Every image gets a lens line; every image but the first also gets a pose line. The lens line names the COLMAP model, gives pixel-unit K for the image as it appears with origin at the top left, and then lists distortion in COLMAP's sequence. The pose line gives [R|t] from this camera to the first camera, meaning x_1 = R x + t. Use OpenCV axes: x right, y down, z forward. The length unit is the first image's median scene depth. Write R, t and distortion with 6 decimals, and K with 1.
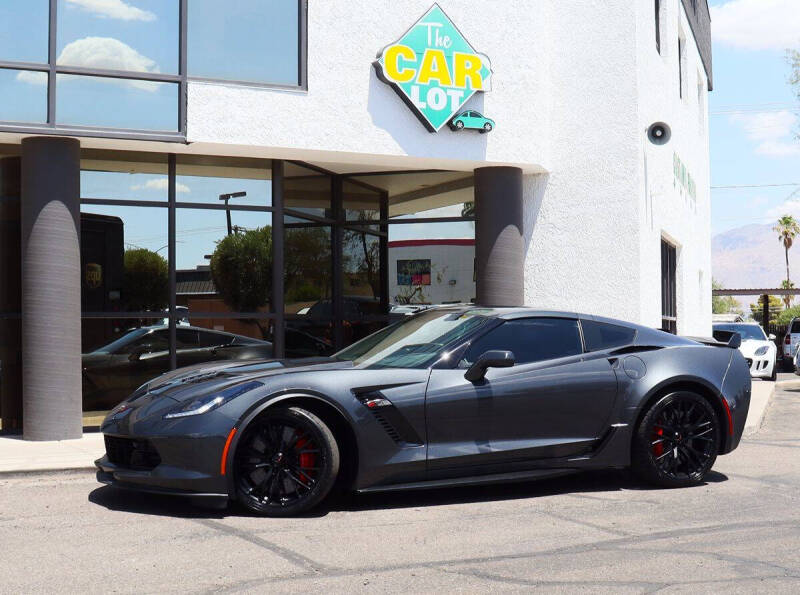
lens RADIAL K [[1386.0, 0, 428.6], [0, 1386.0, 318.0], [0, 0, 1]] dist [-0.142496, 0.000000]
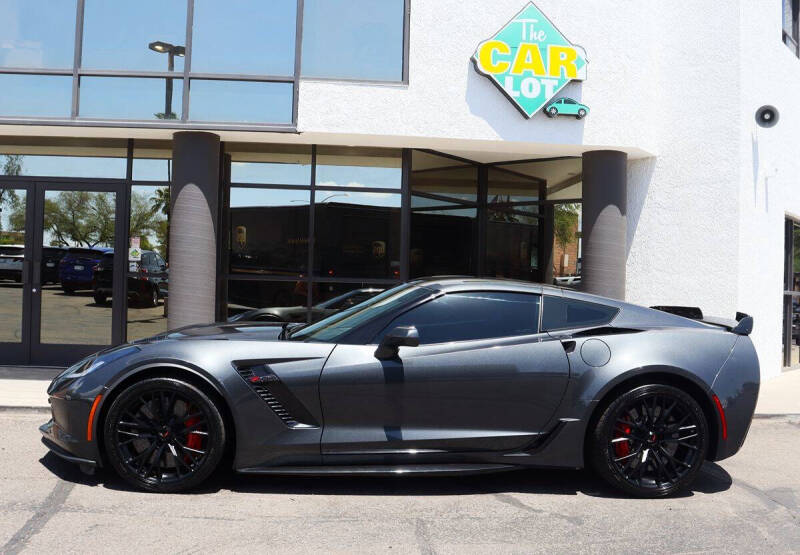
lens RADIAL K [[862.0, 0, 368.6], [0, 862.0, 280.3], [0, 0, 1]] dist [-0.118026, 0.000000]
pose [[0.910438, 0.026712, -0.412781, 0.173931], [-0.028027, 0.999603, 0.002870, -0.004825], [0.412694, 0.008956, 0.910826, 0.336694]]
